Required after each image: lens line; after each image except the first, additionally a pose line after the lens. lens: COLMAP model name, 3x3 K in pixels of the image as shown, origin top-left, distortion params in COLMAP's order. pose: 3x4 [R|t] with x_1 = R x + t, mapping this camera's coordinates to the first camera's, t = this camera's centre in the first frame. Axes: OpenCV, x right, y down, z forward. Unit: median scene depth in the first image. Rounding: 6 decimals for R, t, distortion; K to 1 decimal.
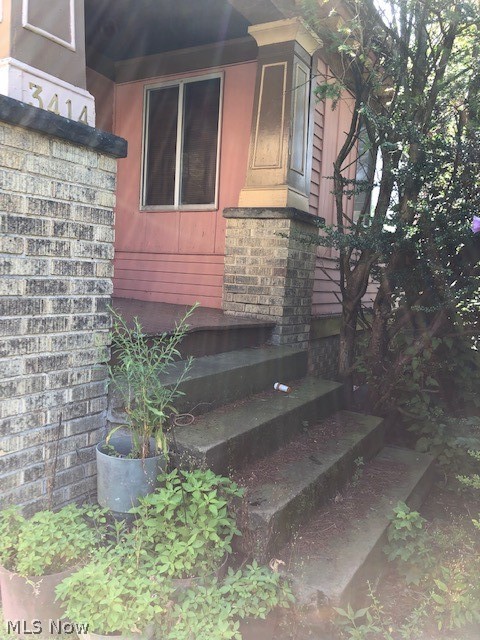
lens RADIAL K [[527.8, 0, 258.9], [0, 527.8, 317.0], [0, 0, 1]] dist [0.053136, -0.047167]
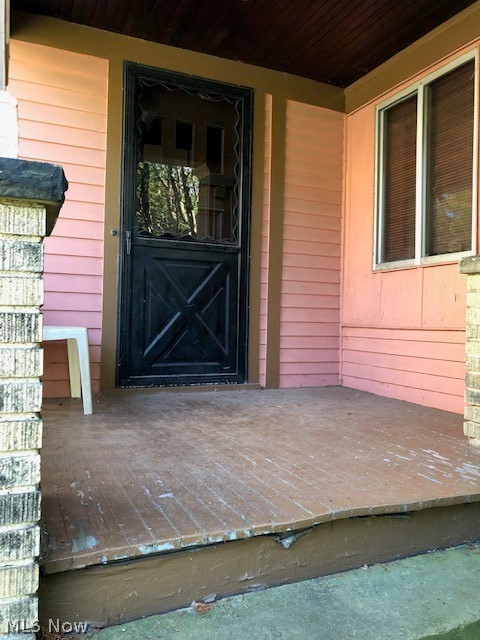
lens RADIAL K [[527.8, 0, 258.9], [0, 527.8, 317.0], [0, 0, 1]] dist [0.053136, -0.047167]
pose [[0.804472, -0.043298, -0.592410, 0.083041], [-0.012817, 0.995842, -0.090189, -0.071126], [0.593852, 0.080147, 0.800573, 0.332560]]
